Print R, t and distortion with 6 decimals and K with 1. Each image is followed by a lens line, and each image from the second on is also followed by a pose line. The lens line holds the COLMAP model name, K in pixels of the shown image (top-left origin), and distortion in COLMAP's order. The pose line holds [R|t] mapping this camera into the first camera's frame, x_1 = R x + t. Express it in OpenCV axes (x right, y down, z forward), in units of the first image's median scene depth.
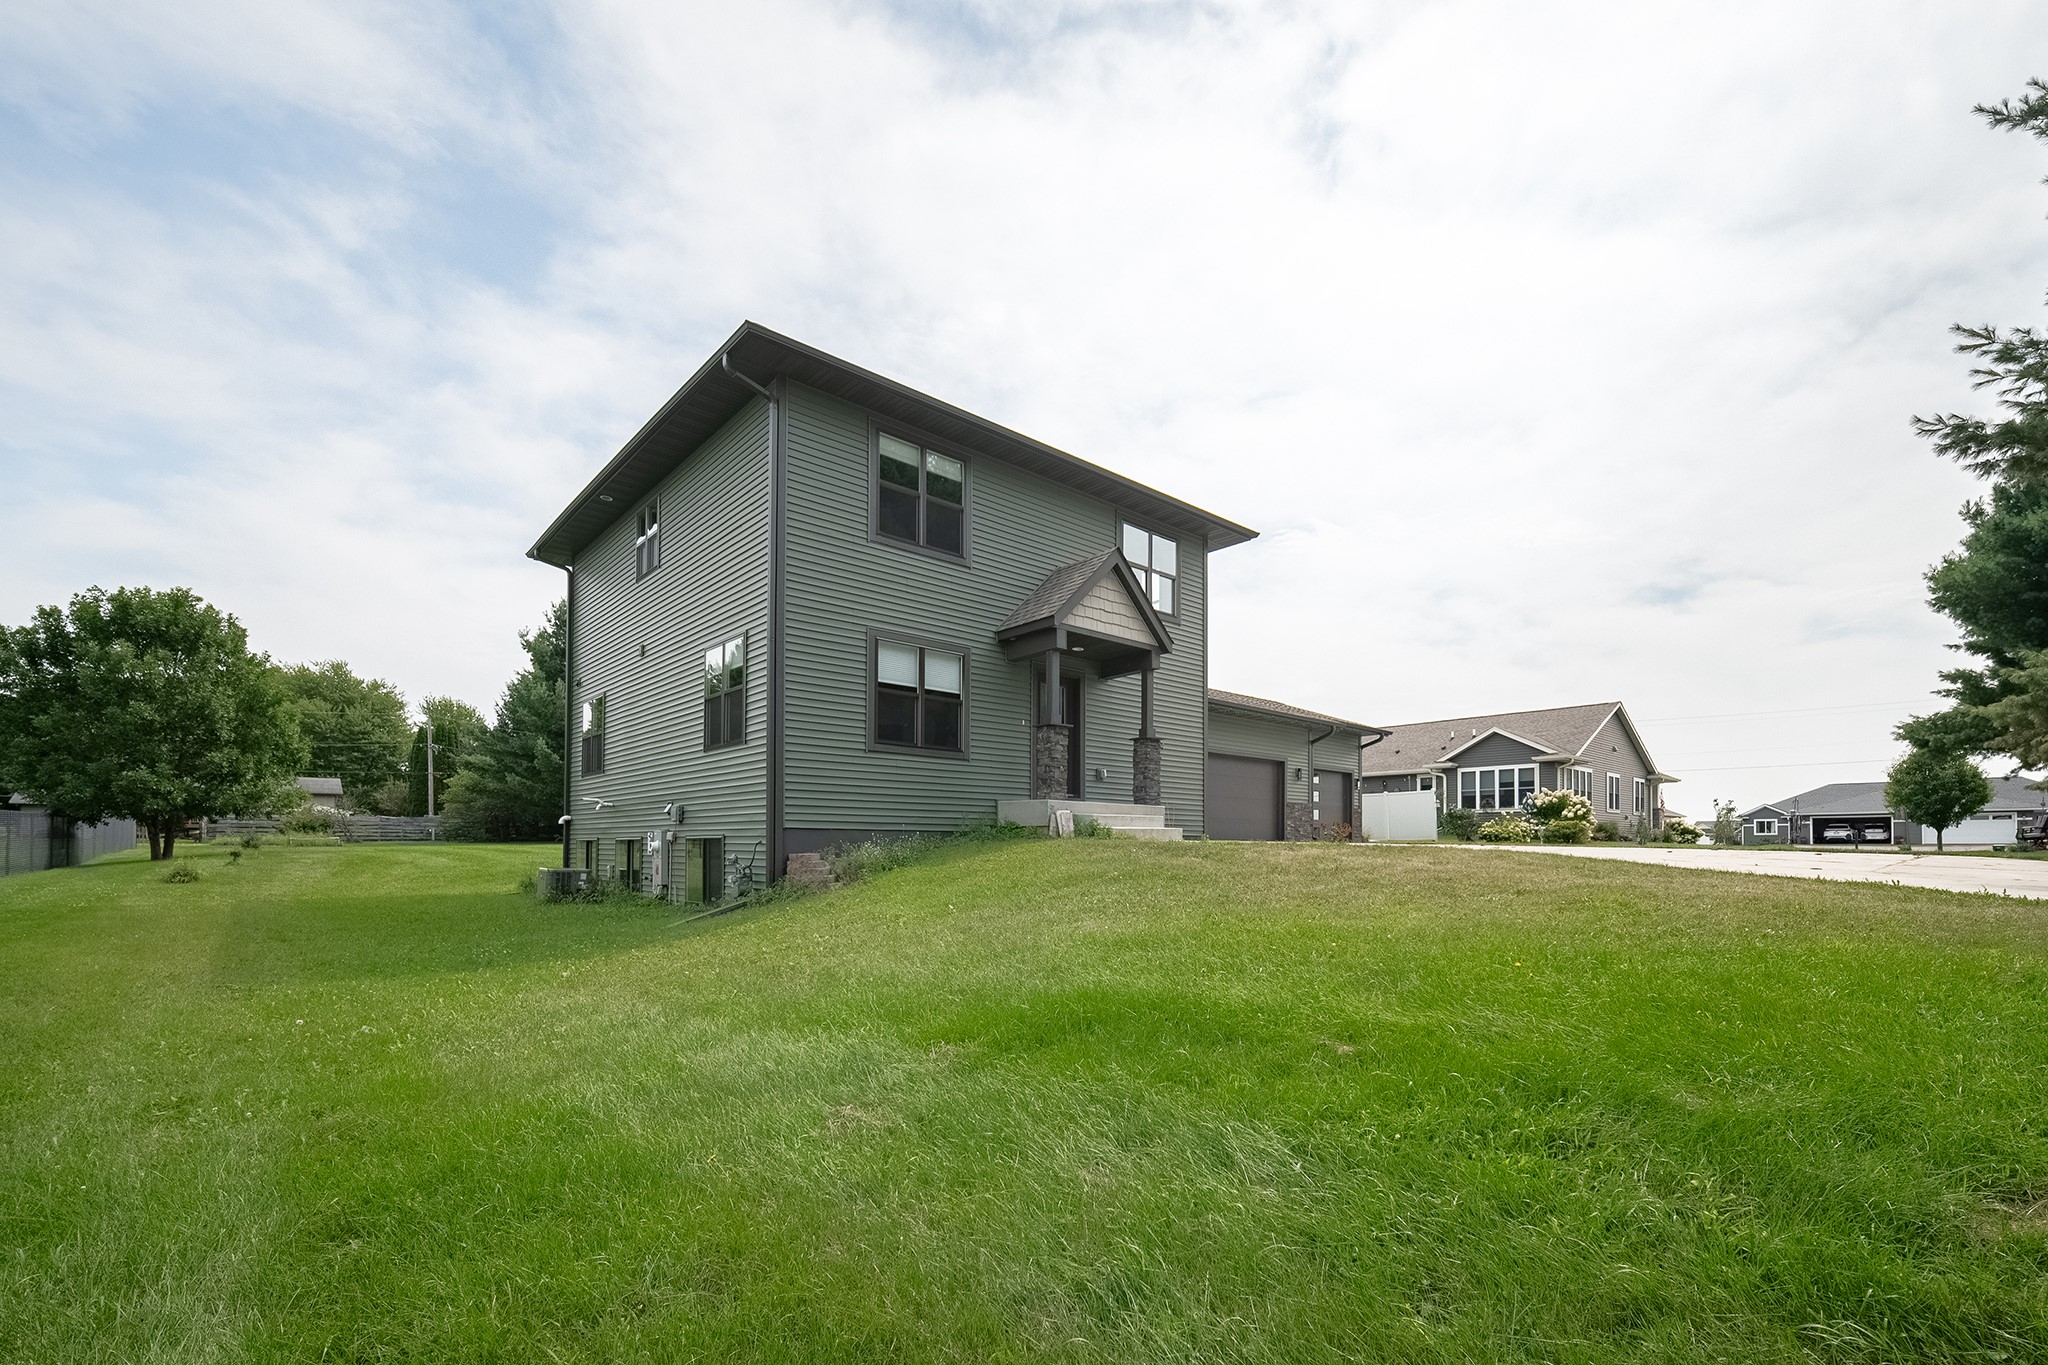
lens RADIAL K [[759.4, 0, 1020.4], [0, 759.4, 801.9], [0, 0, 1]] dist [-0.013499, -0.000424]
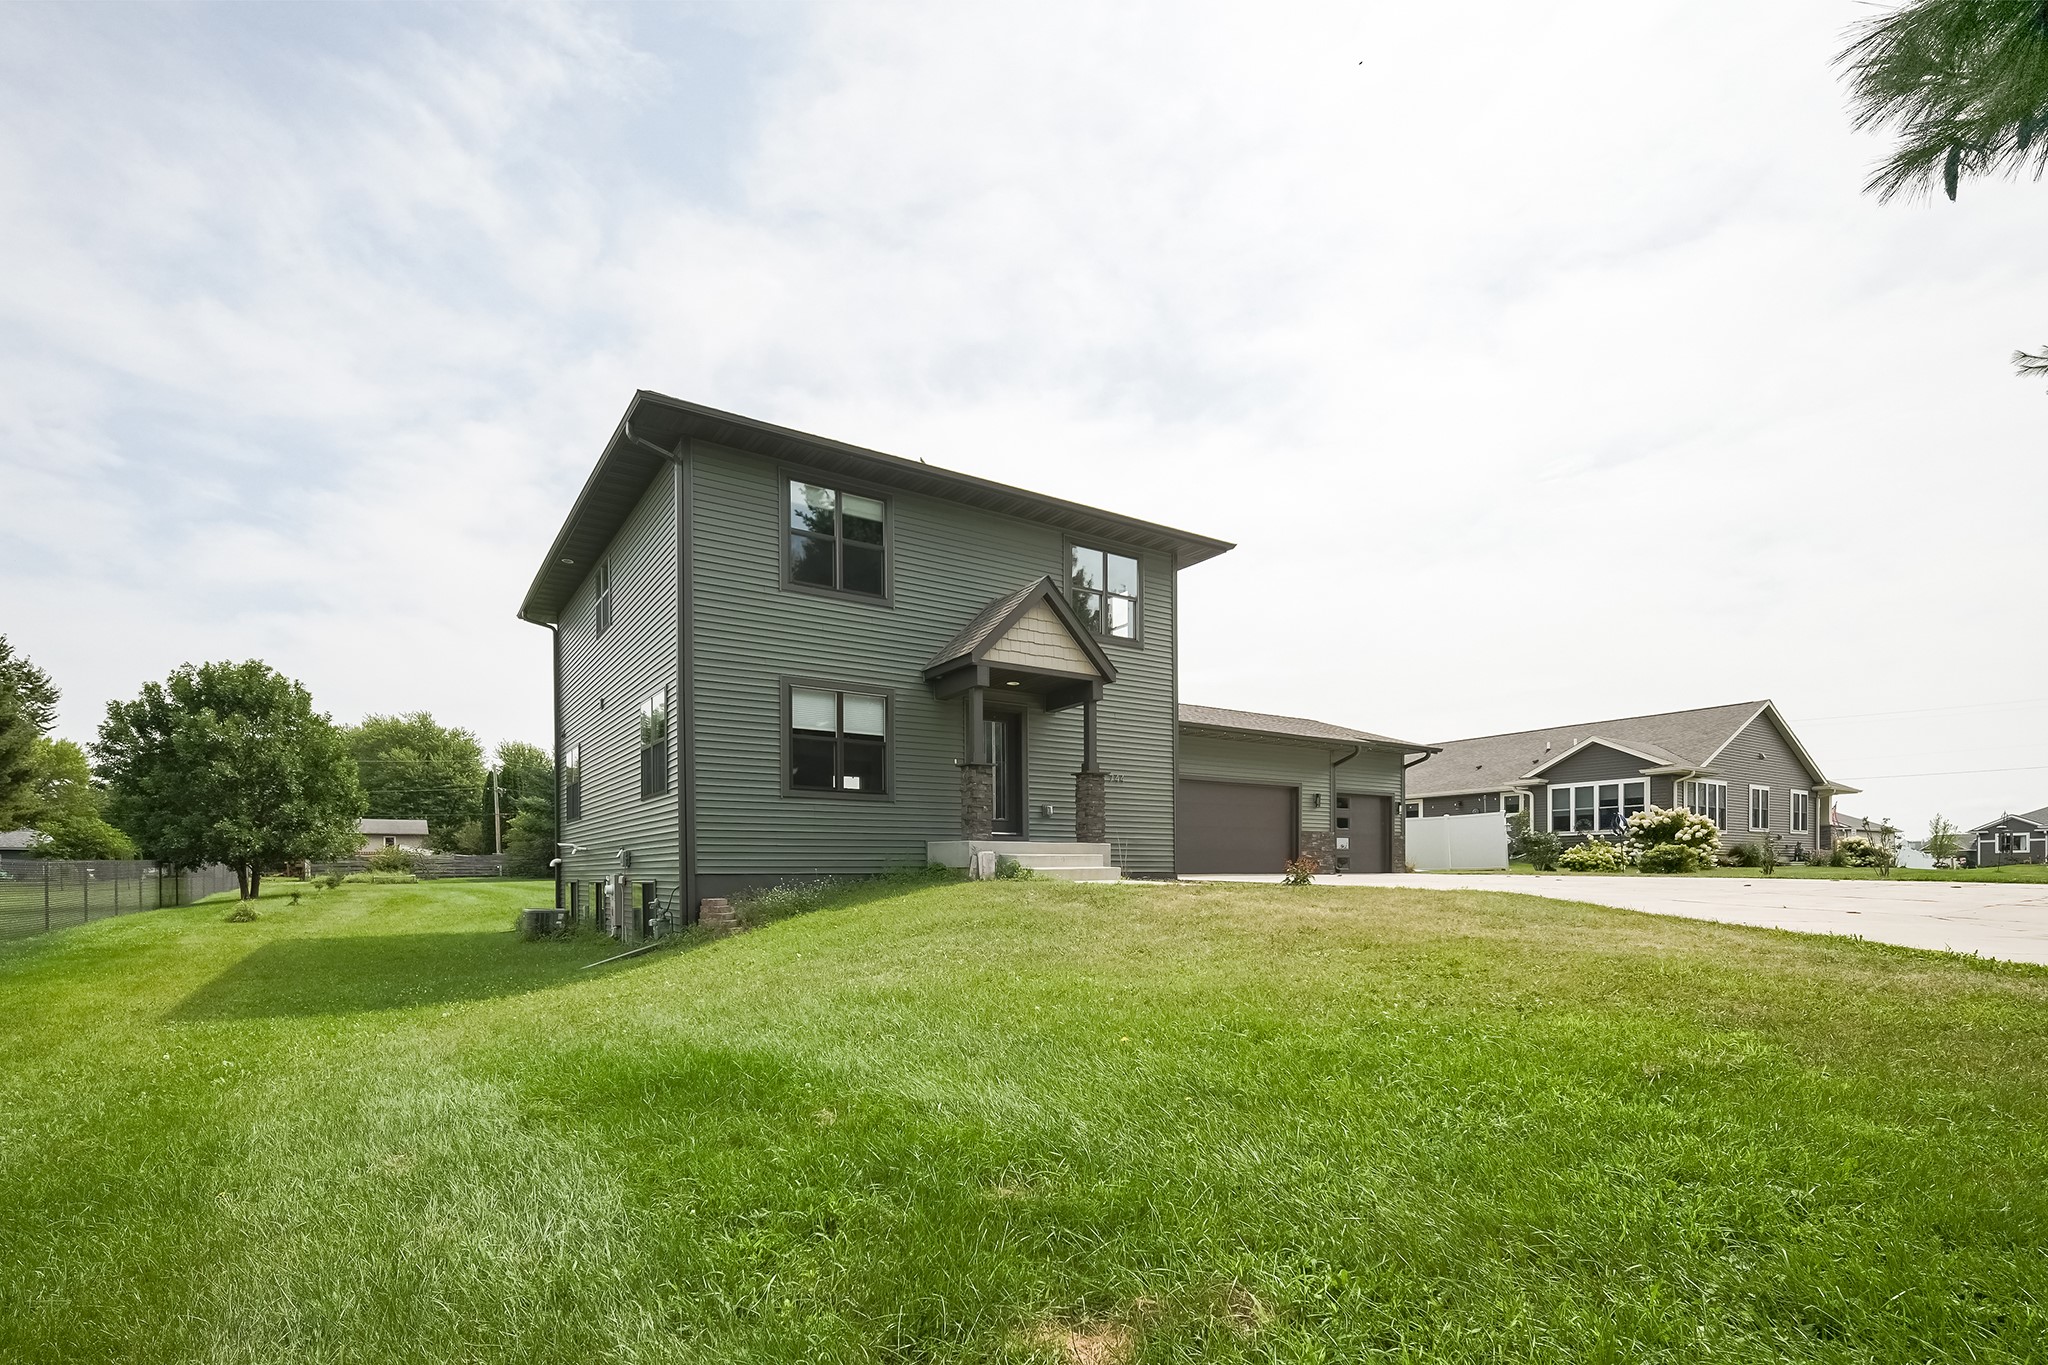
lens RADIAL K [[782.7, 0, 956.6], [0, 782.7, 840.6], [0, 0, 1]] dist [0.000816, -0.006768]
pose [[0.987115, -0.014970, -0.159310, 0.120231], [0.017337, 0.999759, 0.013478, -0.011043], [0.159070, -0.016066, 0.987137, -0.003360]]
